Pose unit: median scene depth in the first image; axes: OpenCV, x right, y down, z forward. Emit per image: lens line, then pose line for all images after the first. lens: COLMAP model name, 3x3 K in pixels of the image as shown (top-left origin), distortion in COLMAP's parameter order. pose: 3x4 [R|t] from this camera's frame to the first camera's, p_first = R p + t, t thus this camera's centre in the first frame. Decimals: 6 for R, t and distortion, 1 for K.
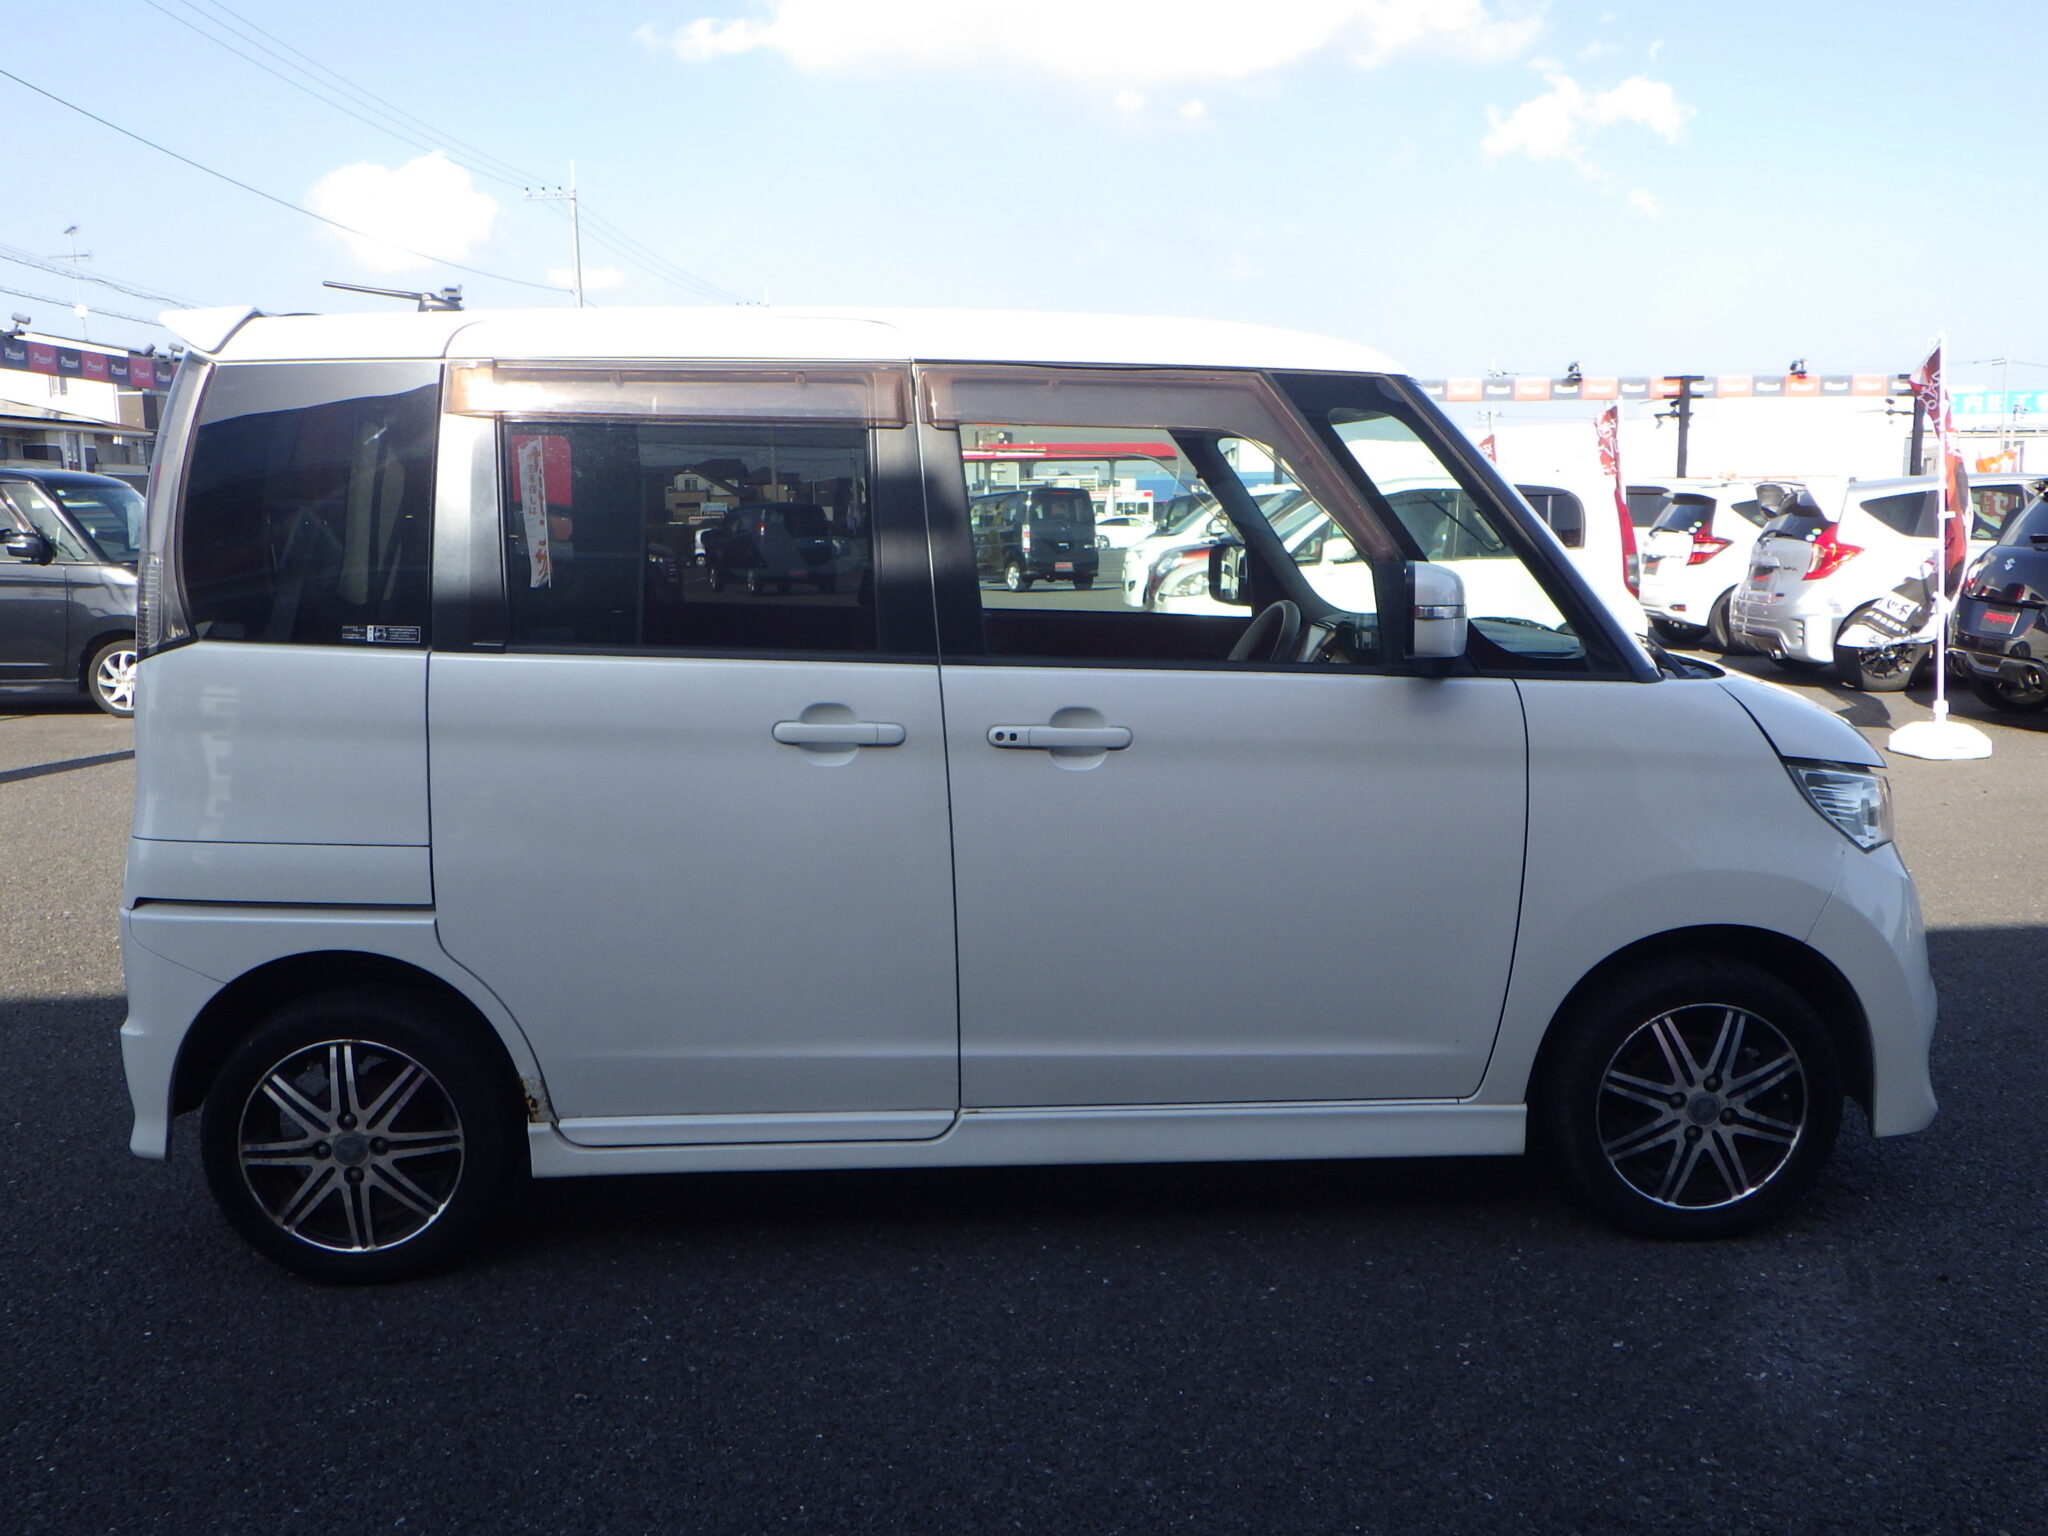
lens RADIAL K [[1712.6, 0, 1032.6], [0, 1712.6, 770.3], [0, 0, 1]] dist [0.004794, -0.005222]
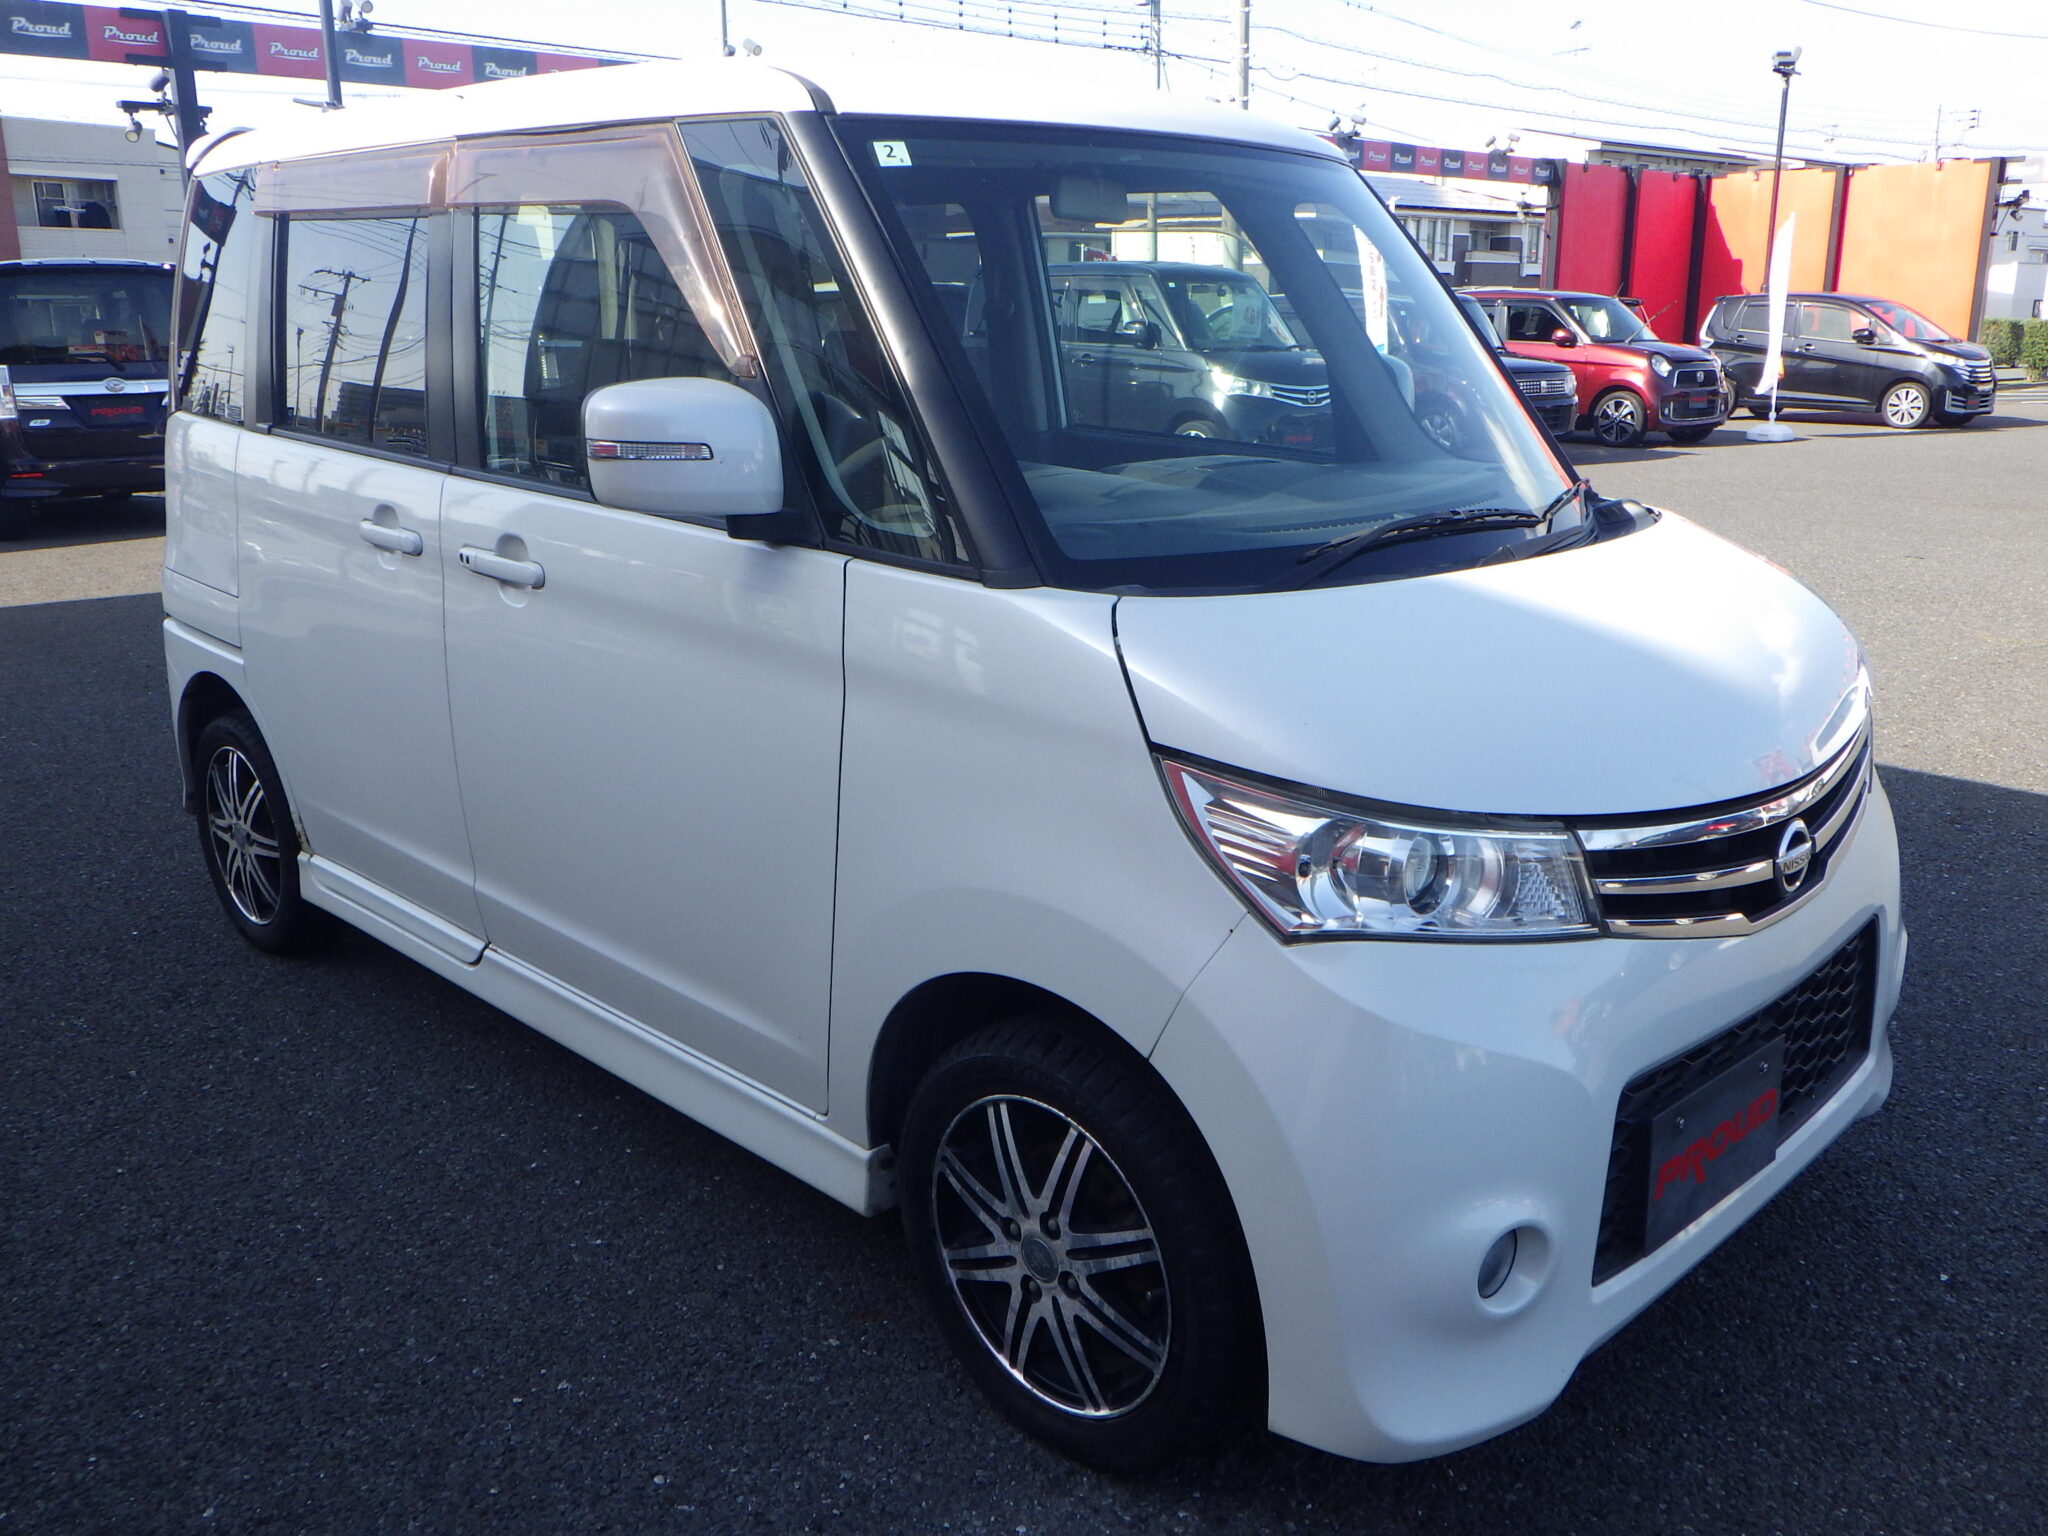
lens RADIAL K [[1712.6, 0, 1025.0], [0, 1712.6, 762.9], [0, 0, 1]] dist [0.004794, -0.005222]
pose [[0.671417, 0.196718, -0.714493, 0.814974], [-0.114567, 0.980087, 0.162183, -0.090363], [0.732170, -0.027035, 0.680585, 0.560976]]
